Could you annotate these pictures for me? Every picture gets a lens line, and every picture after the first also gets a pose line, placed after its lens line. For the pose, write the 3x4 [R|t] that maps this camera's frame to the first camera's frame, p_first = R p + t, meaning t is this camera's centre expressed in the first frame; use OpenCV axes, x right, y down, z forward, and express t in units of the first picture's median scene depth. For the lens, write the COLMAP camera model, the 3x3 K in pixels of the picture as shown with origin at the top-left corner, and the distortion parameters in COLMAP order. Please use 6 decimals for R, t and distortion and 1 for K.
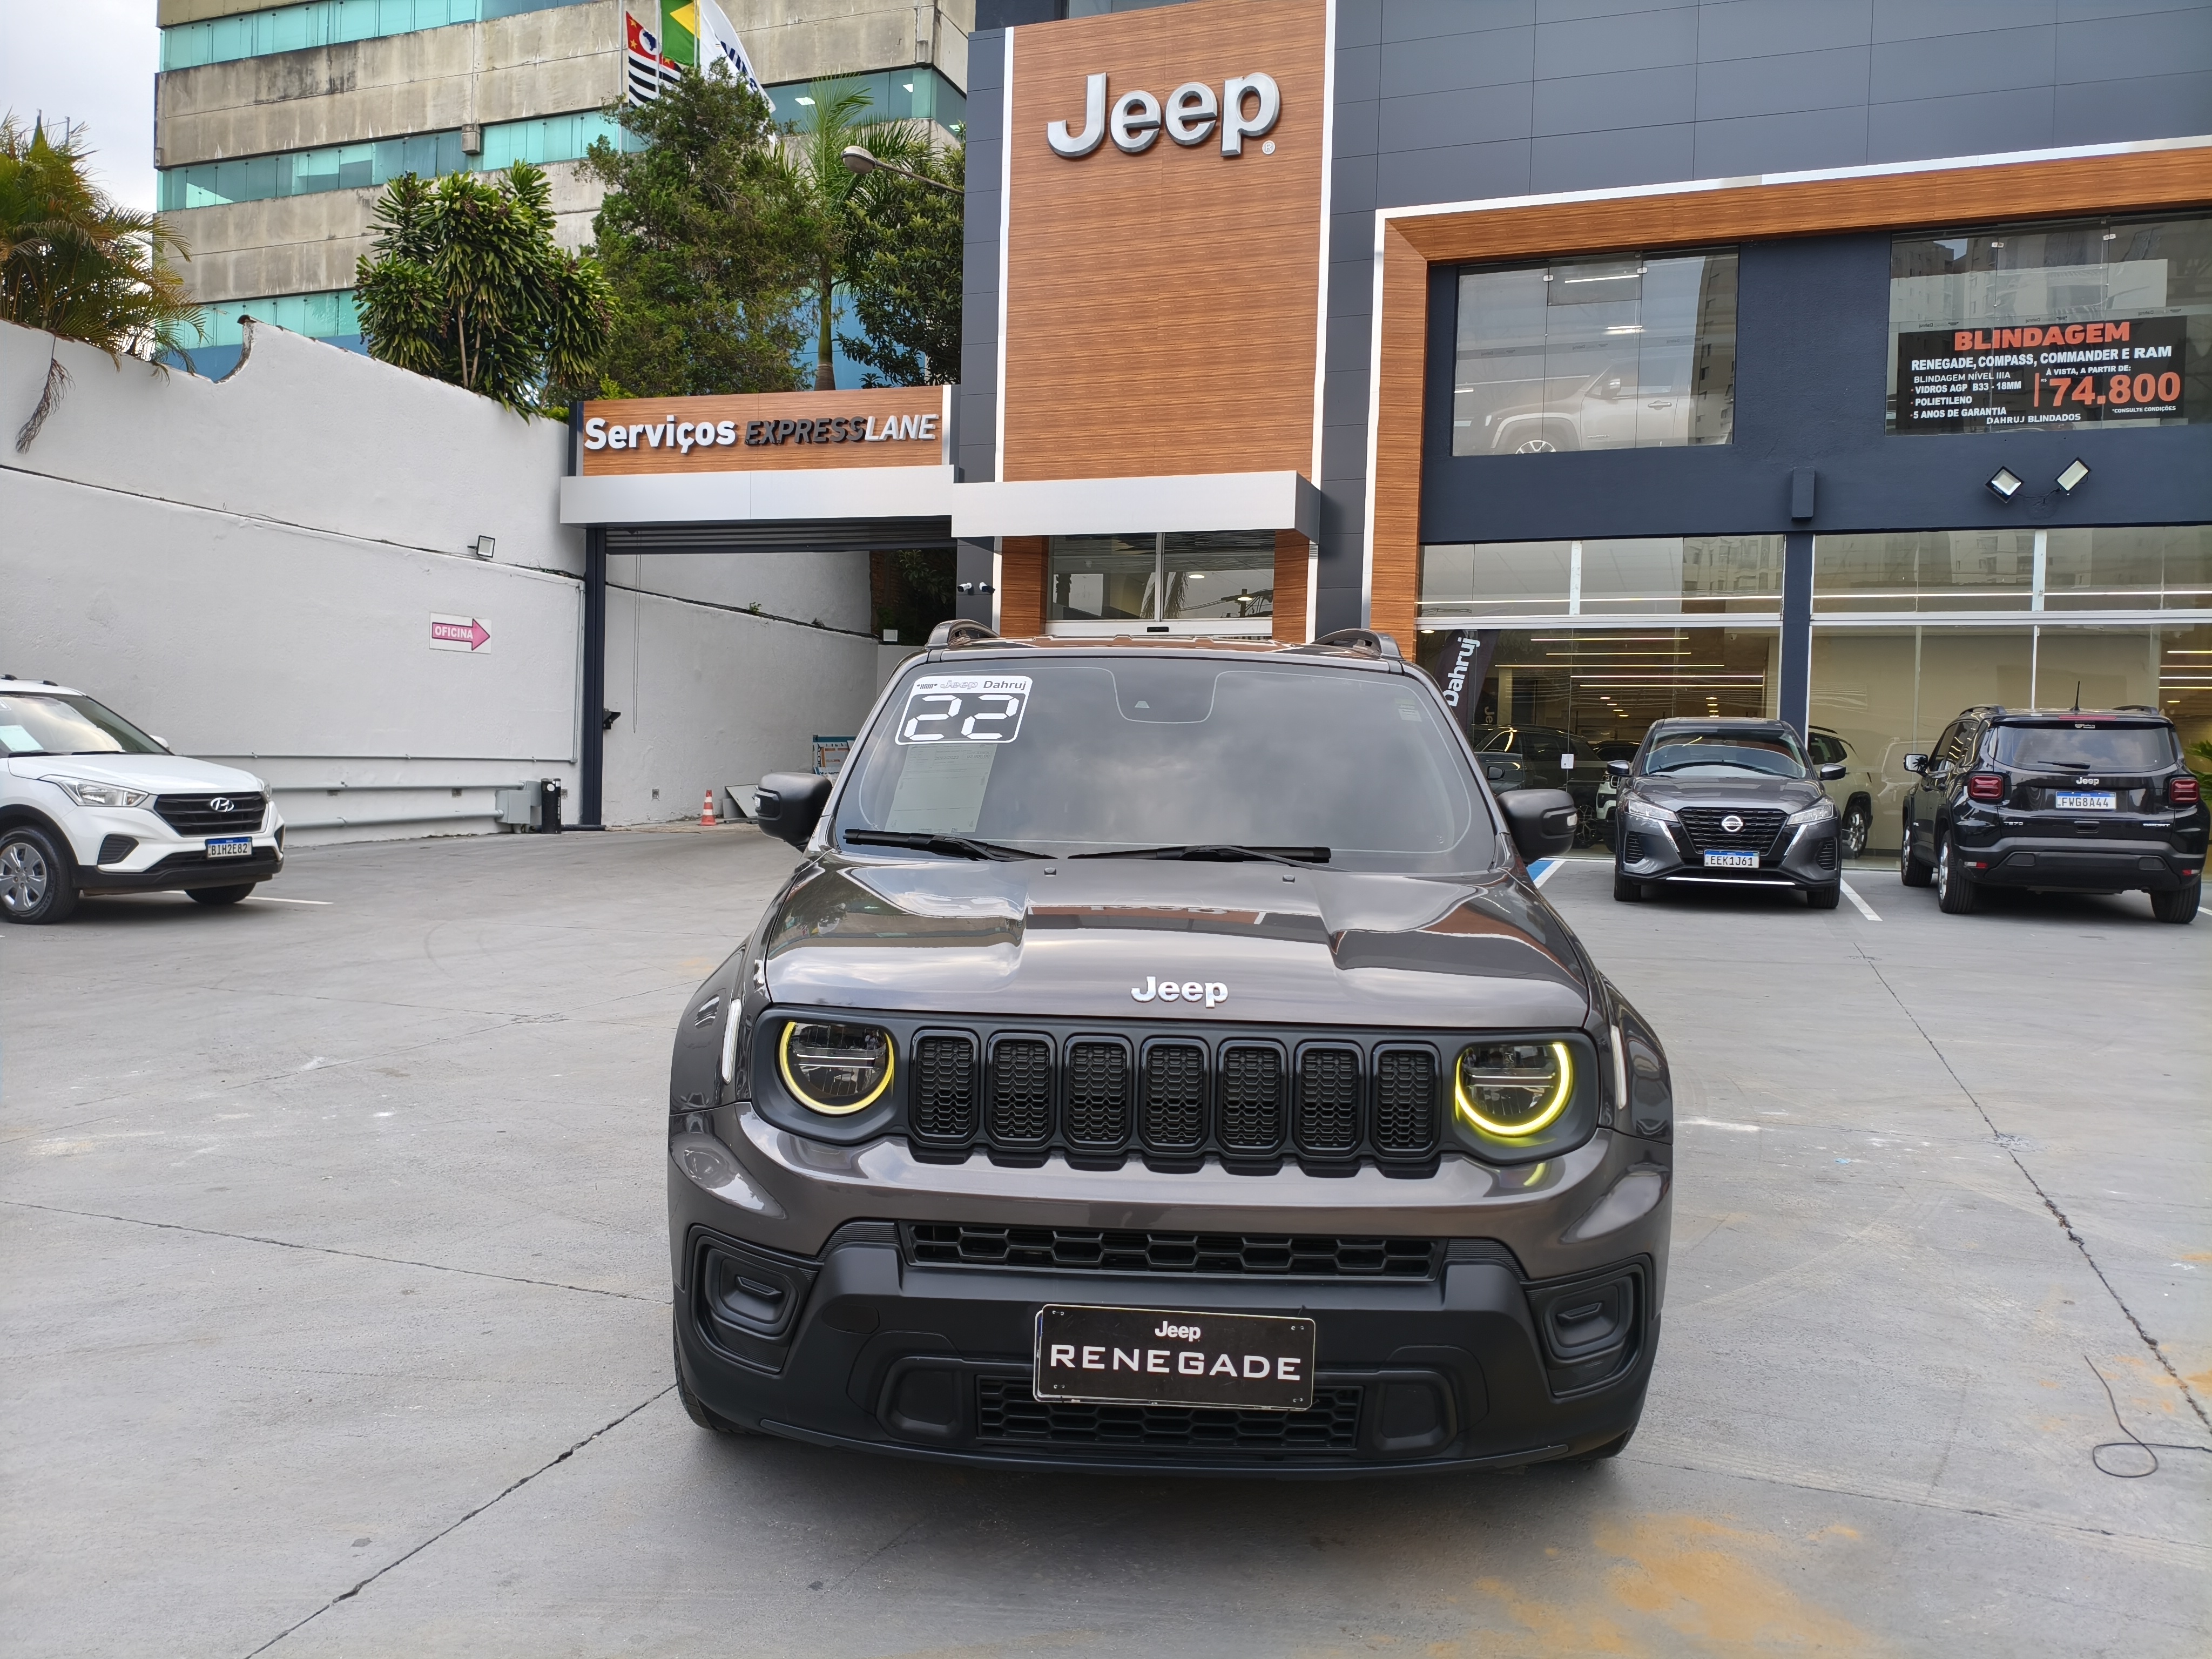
lens RADIAL K [[1703.6, 0, 1099.9], [0, 1703.6, 824.3], [0, 0, 1]] dist [0.006416, -0.025256]
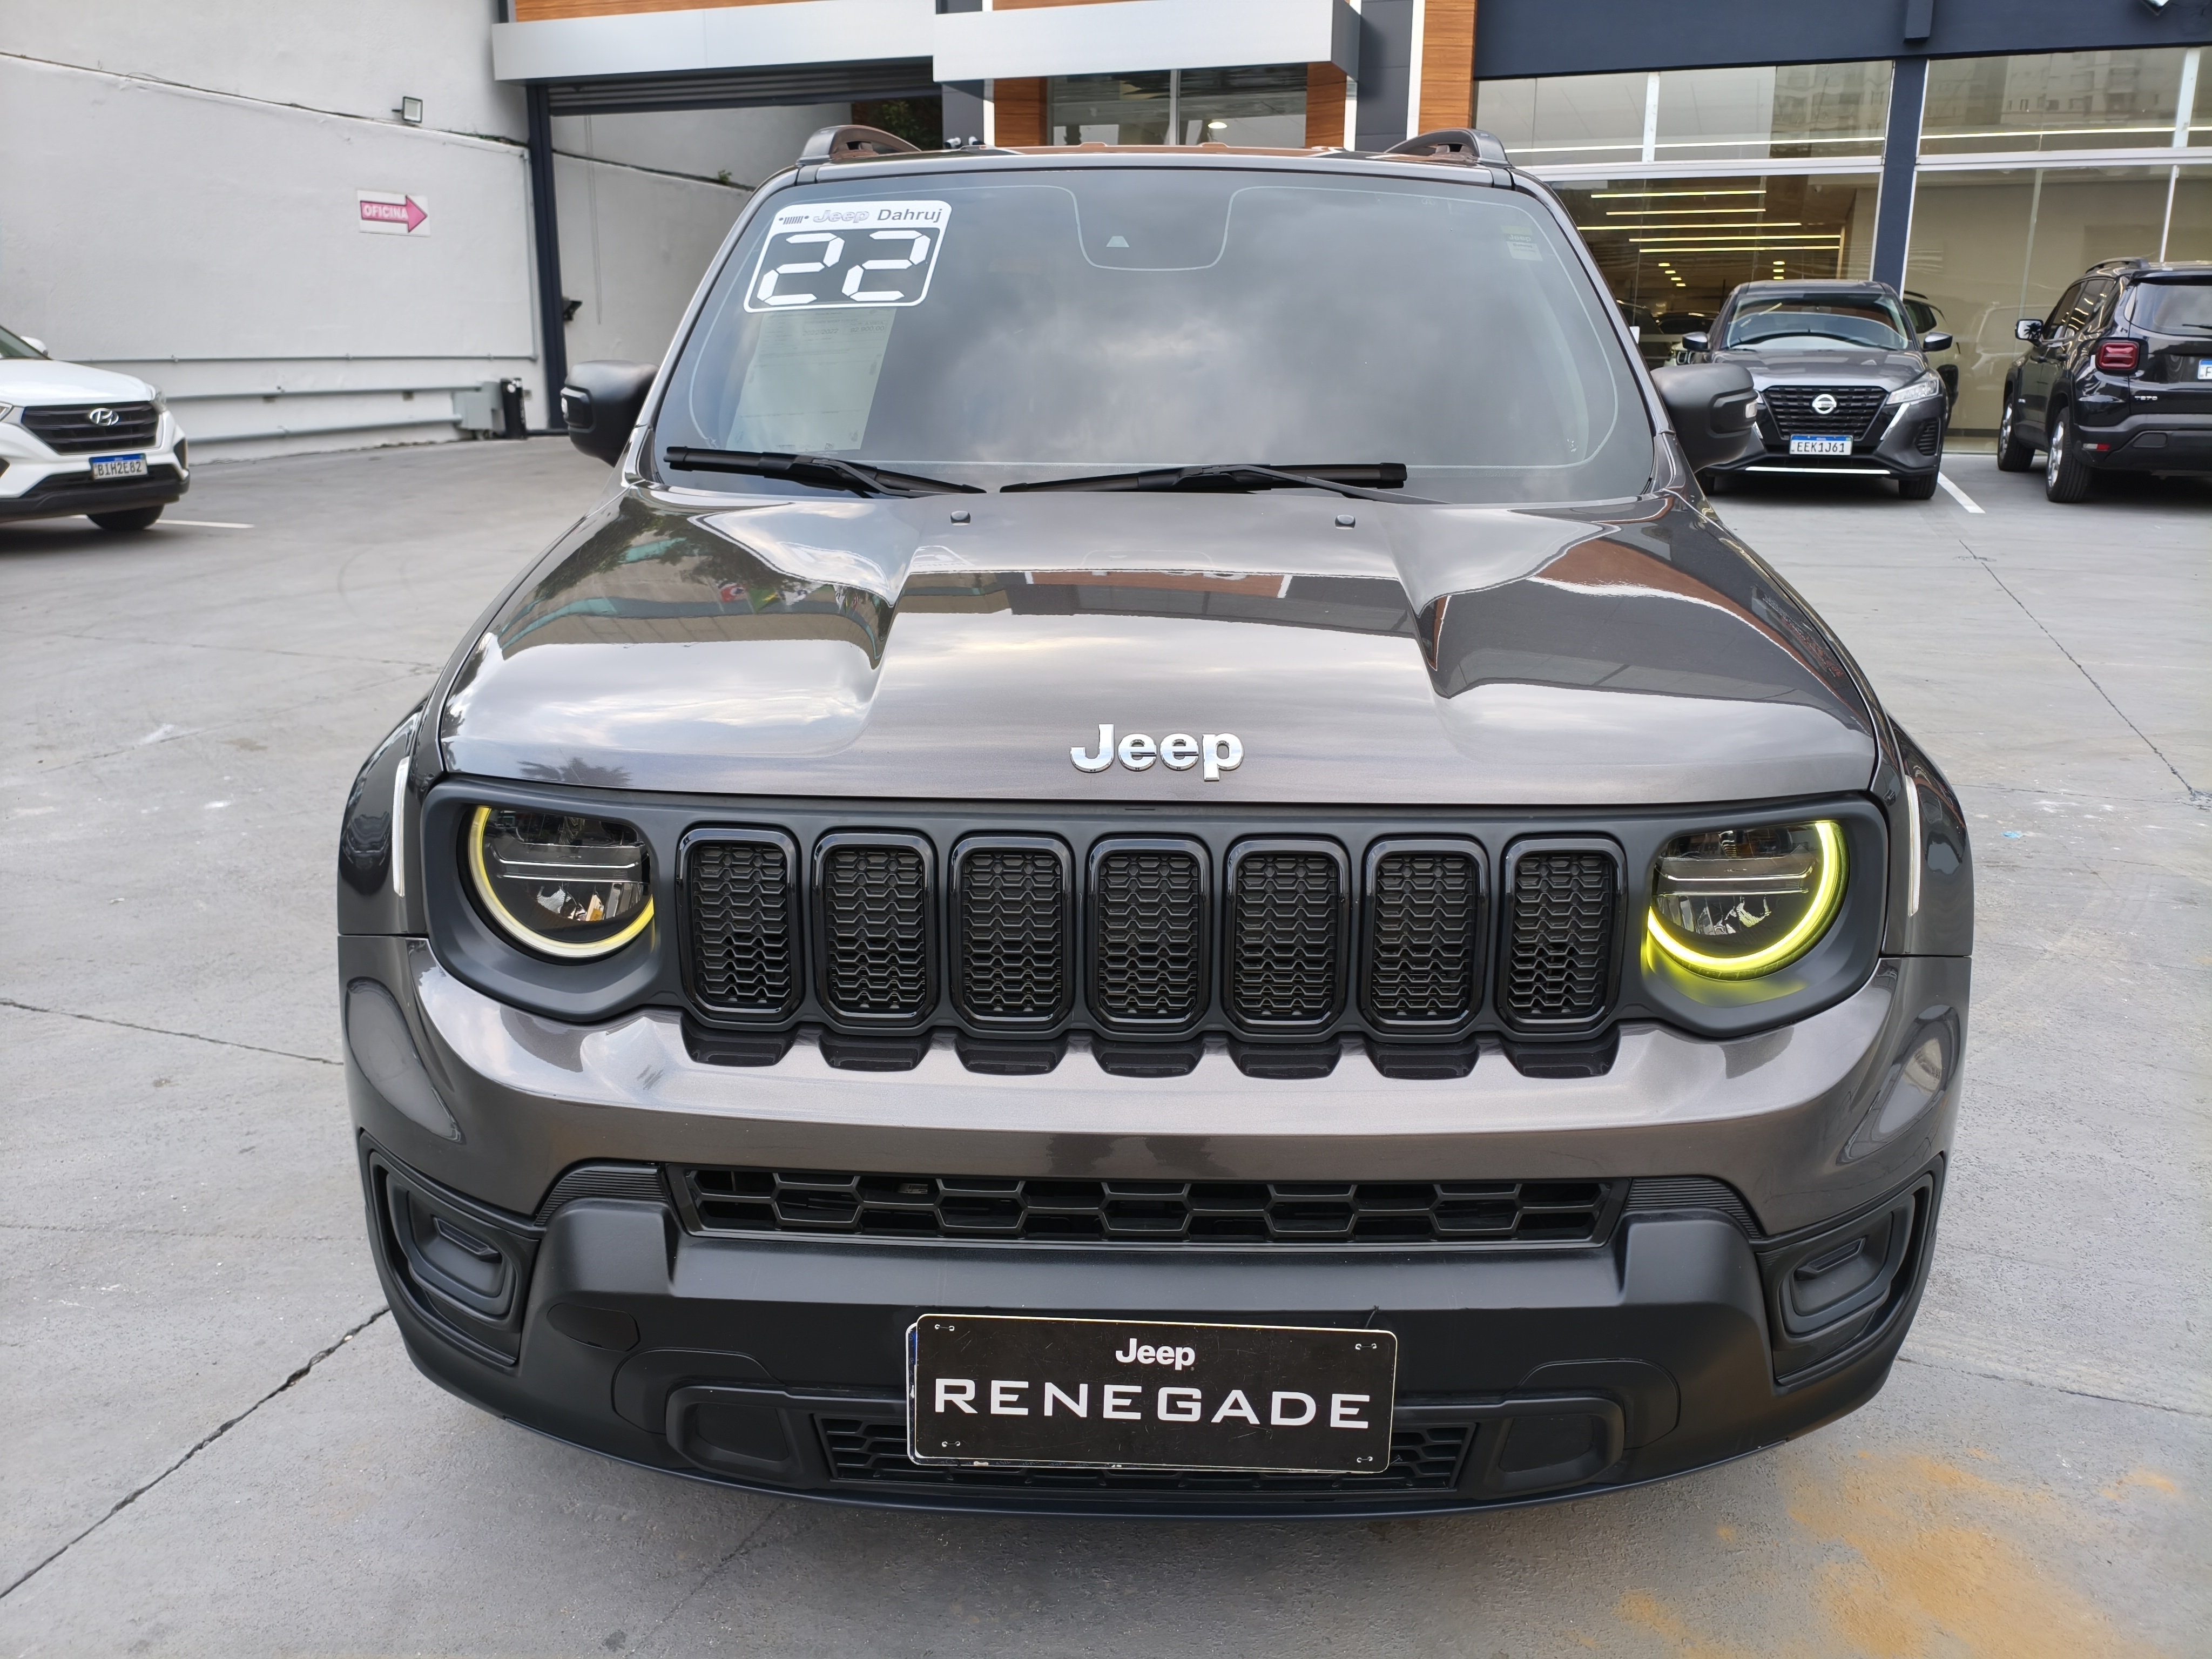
lens RADIAL K [[1703.6, 0, 1104.0], [0, 1703.6, 813.7], [0, 0, 1]] dist [0.006416, -0.025256]
pose [[0.999767, -0.016218, -0.014243, 0.011395], [0.019033, 0.973616, 0.227396, -0.002442], [0.010179, -0.227614, 0.973698, 0.139928]]
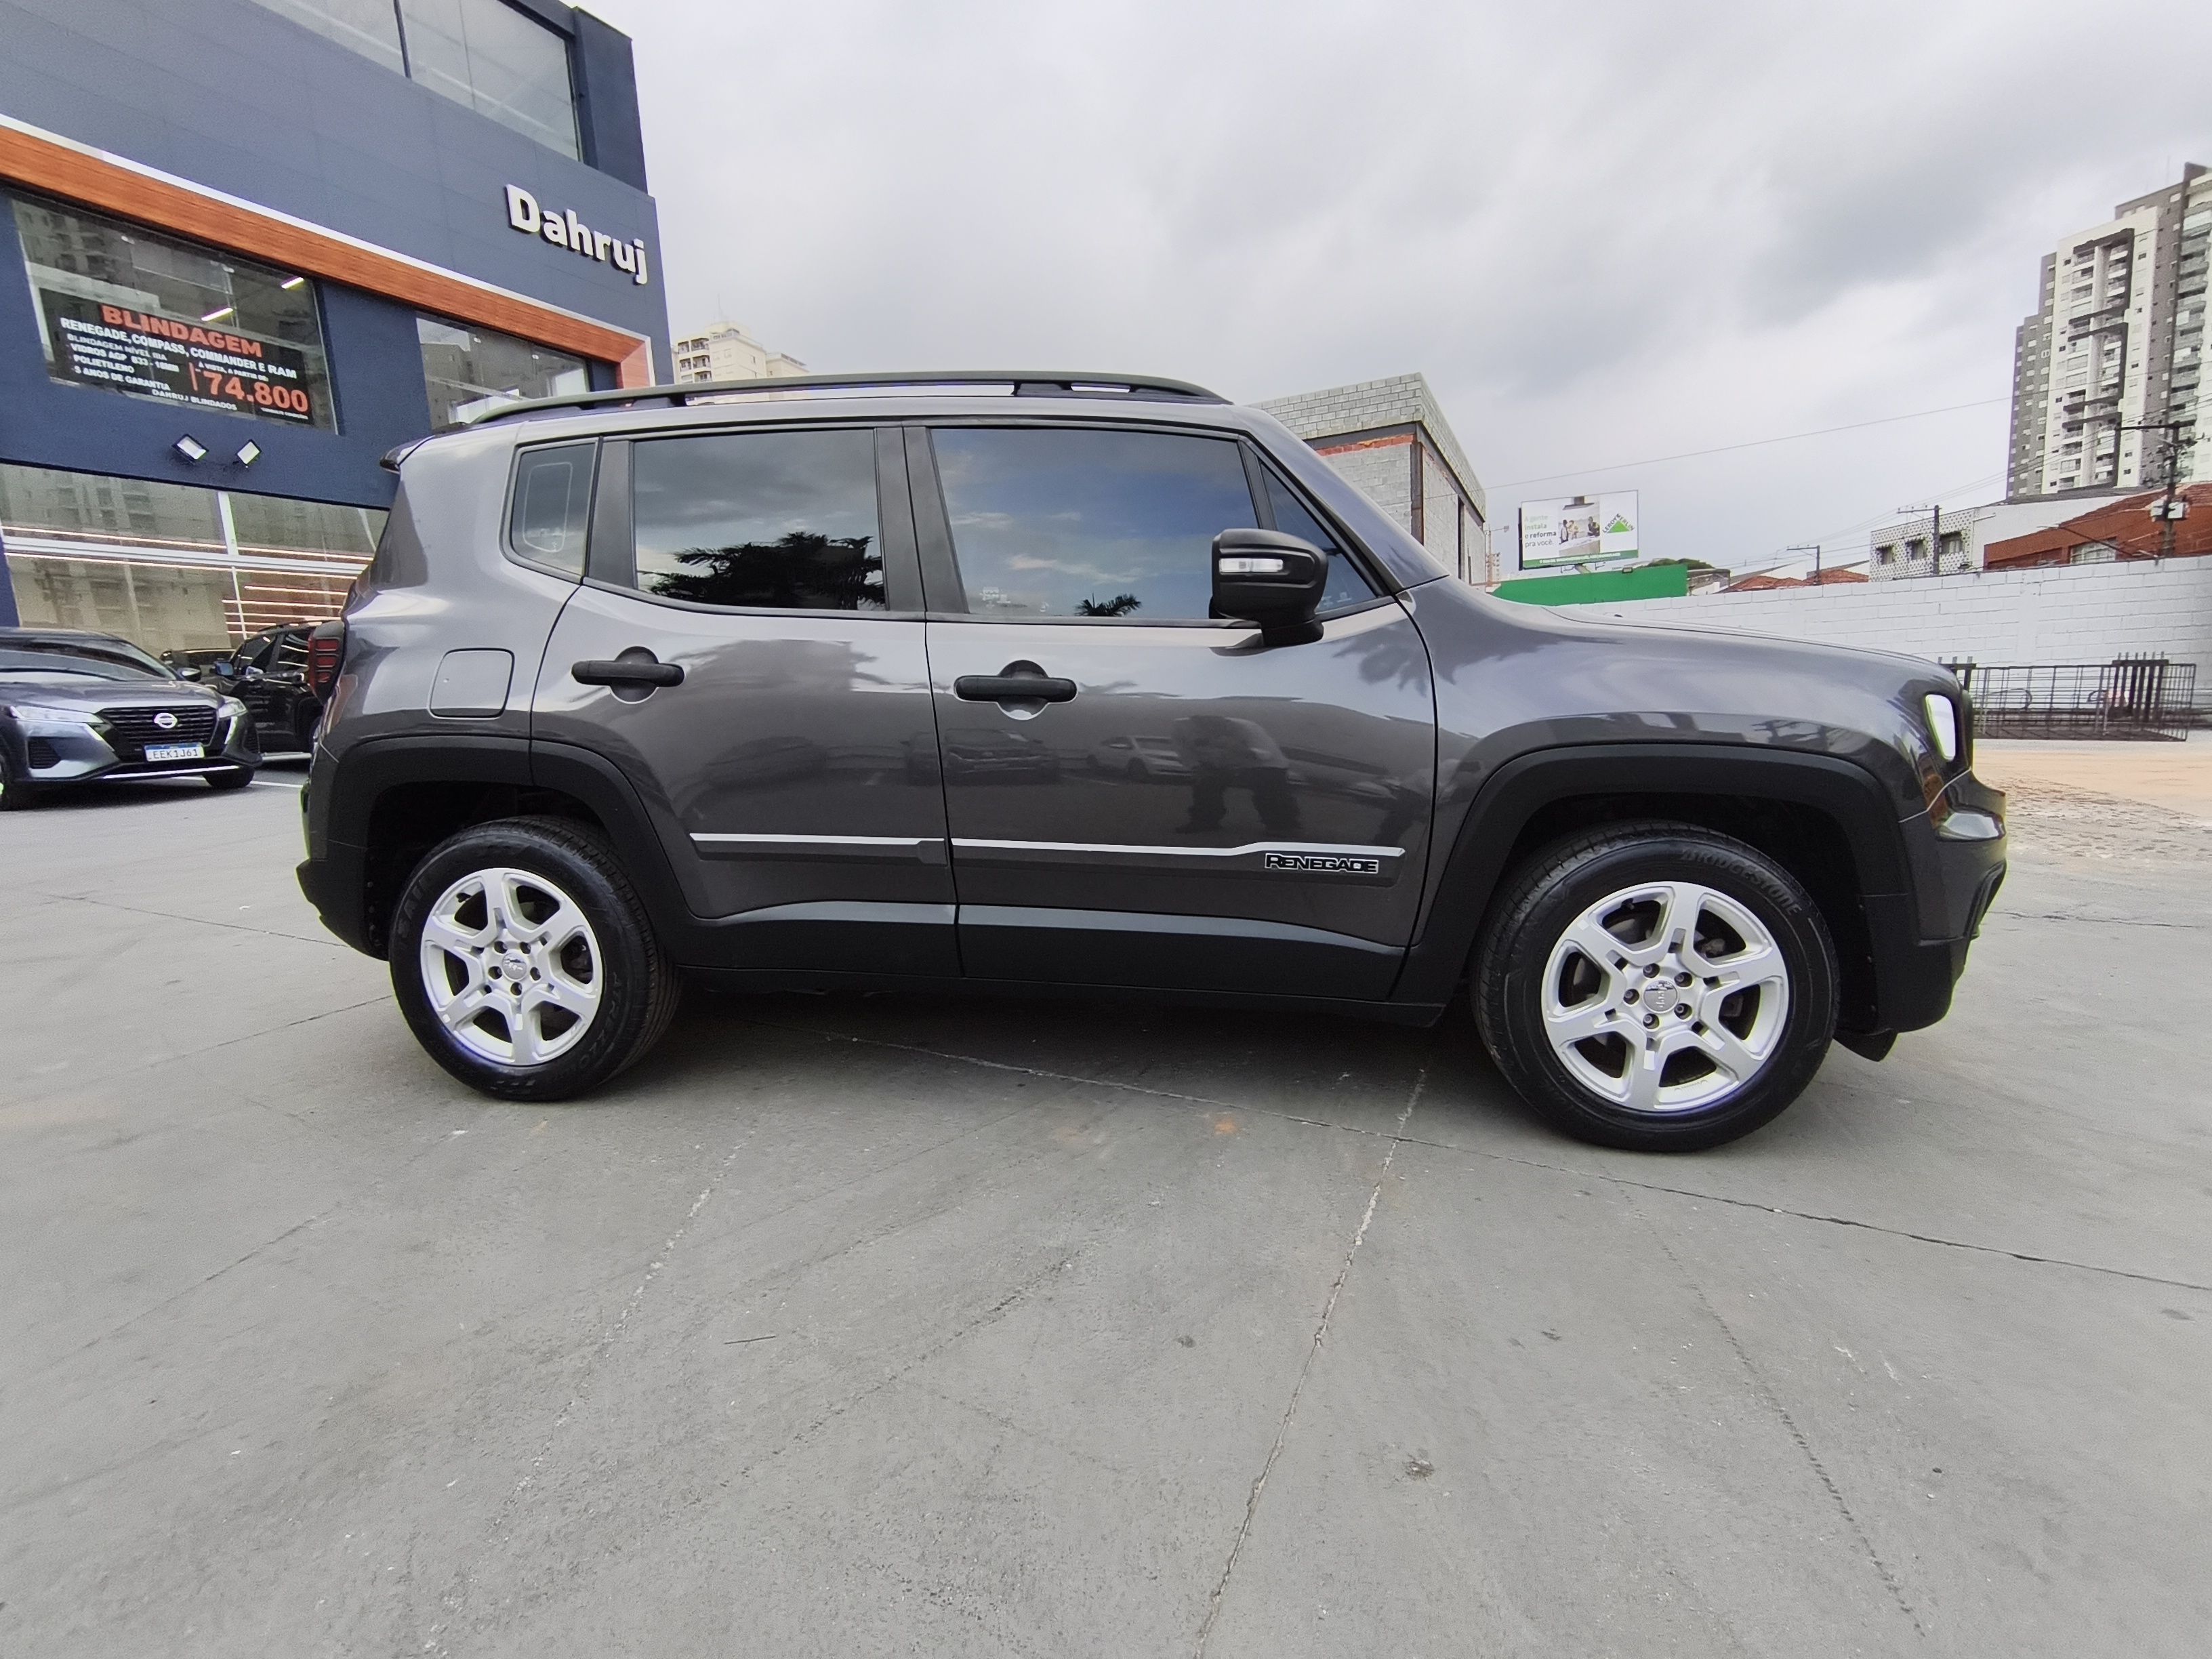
lens RADIAL K [[975.6, 0, 1124.9], [0, 975.6, 833.3], [0, 0, 1]] dist [0.001993, -0.001306]
pose [[0.099490, -0.175151, 0.979502, -0.319081], [0.068473, 0.983257, 0.168868, 0.011511], [-0.992680, 0.050269, 0.109818, 0.494528]]
